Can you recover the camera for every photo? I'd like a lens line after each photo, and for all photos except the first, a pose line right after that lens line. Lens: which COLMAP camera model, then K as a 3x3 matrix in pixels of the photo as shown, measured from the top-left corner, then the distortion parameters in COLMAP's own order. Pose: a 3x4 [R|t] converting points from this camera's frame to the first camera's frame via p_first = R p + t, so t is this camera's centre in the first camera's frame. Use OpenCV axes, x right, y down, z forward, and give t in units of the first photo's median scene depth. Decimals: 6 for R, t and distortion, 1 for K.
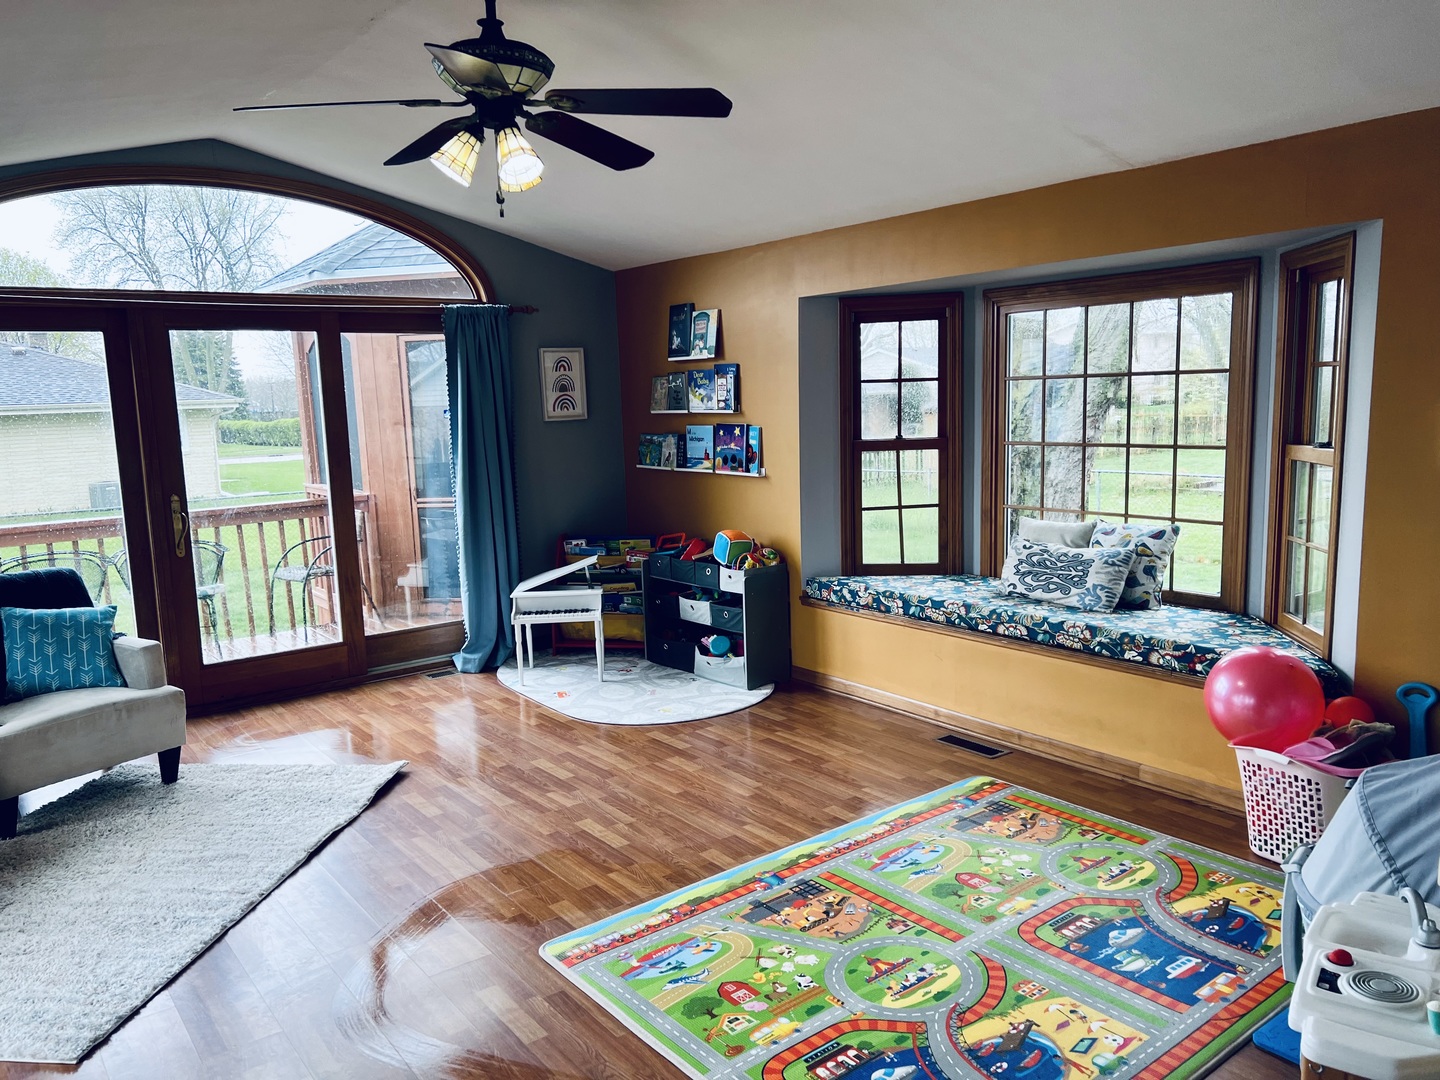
lens RADIAL K [[1067.1, 0, 710.3], [0, 1067.1, 549.1], [0, 0, 1]] dist [0.065211, -0.073440]
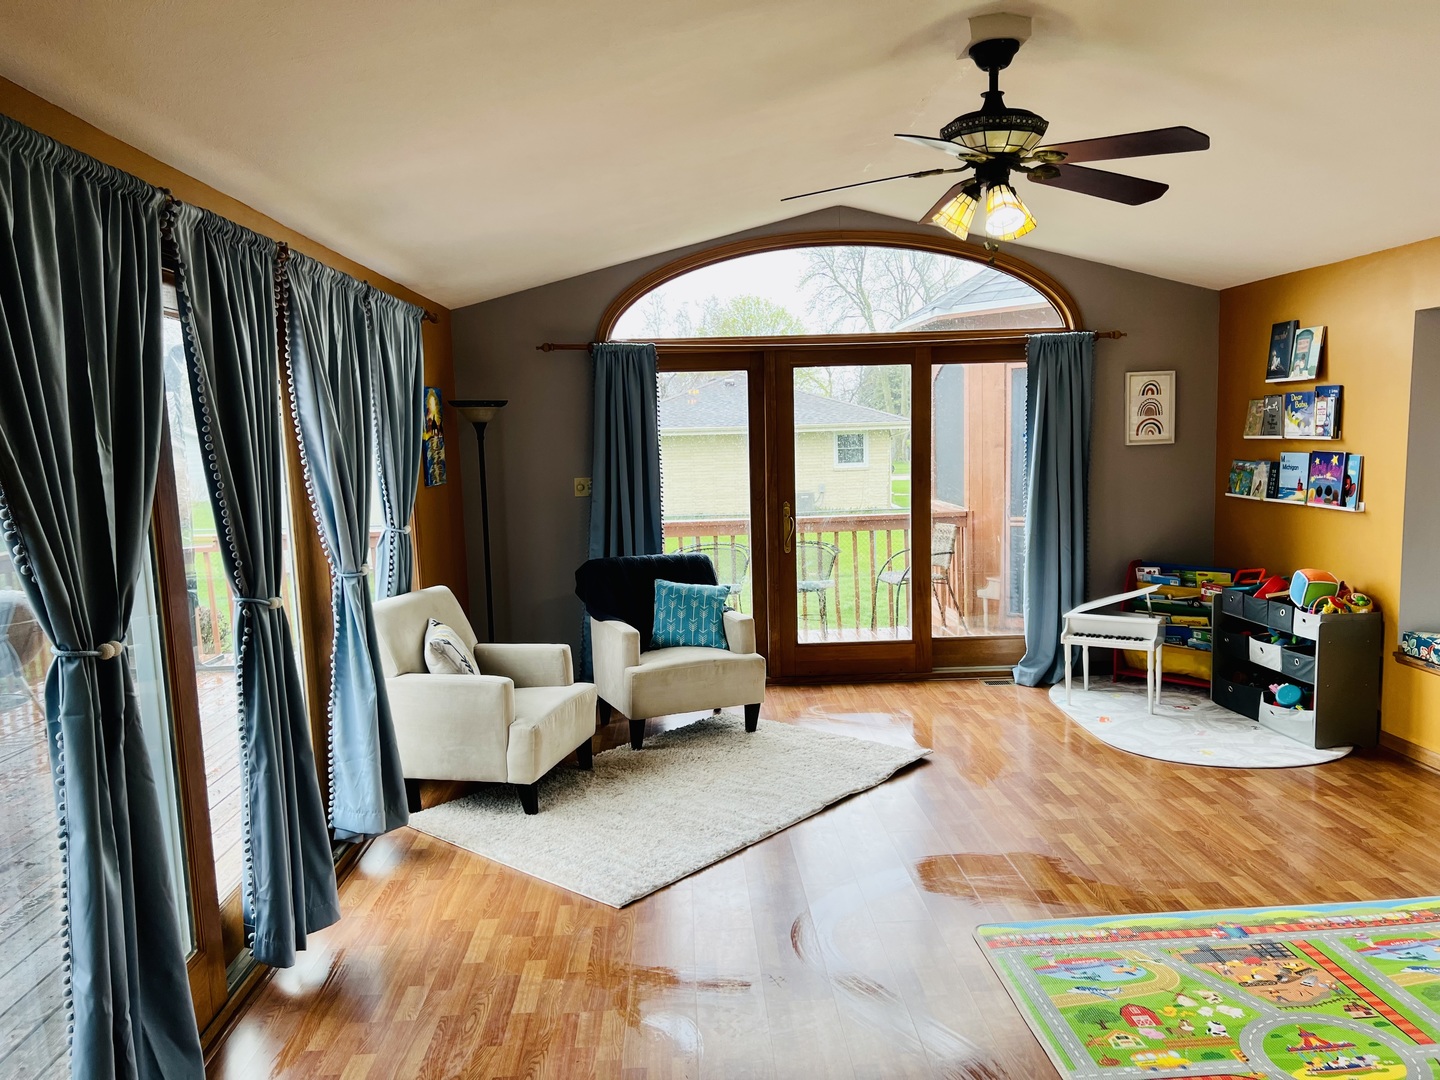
lens RADIAL K [[1067.1, 0, 733.5], [0, 1067.1, 546.7], [0, 0, 1]] dist [0.065211, -0.073440]
pose [[0.830304, 0.071357, -0.552724, 0.122999], [-0.082985, 0.996543, 0.003993, 0.000632], [0.551098, 0.042552, 0.833355, -0.036919]]
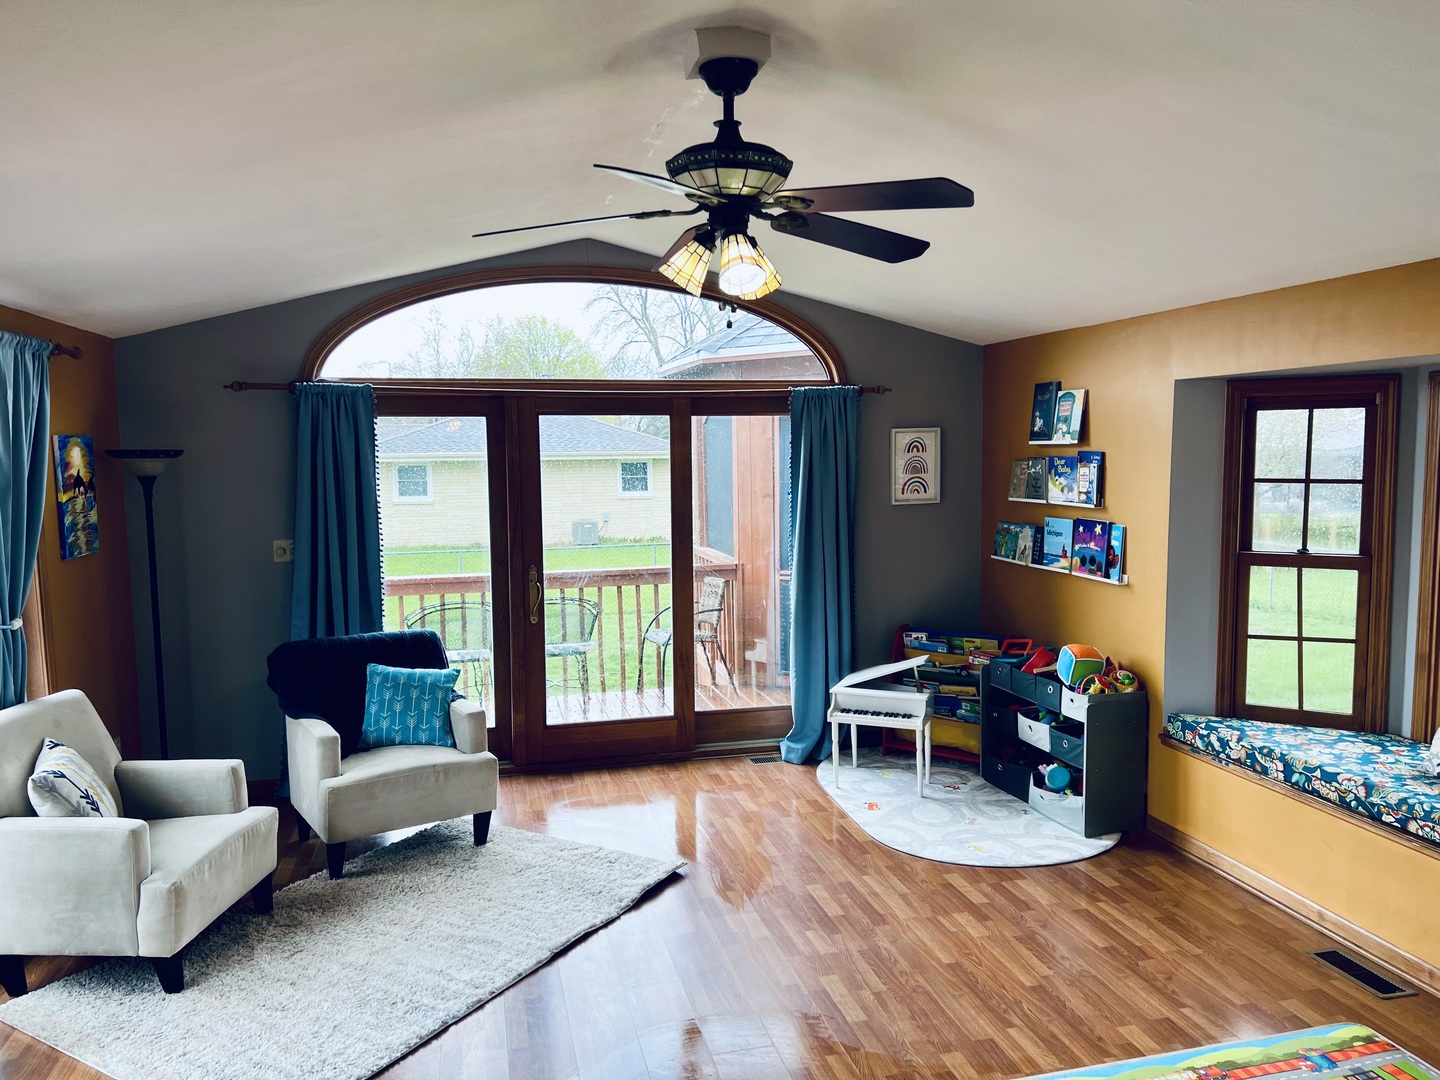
lens RADIAL K [[1067.1, 0, 716.5], [0, 1067.1, 548.3], [0, 0, 1]] dist [0.065211, -0.073440]
pose [[0.916226, 0.058481, -0.396372, 0.095793], [-0.075749, 0.996733, -0.028037, -0.051351], [0.393437, 0.055713, 0.917662, 0.087654]]
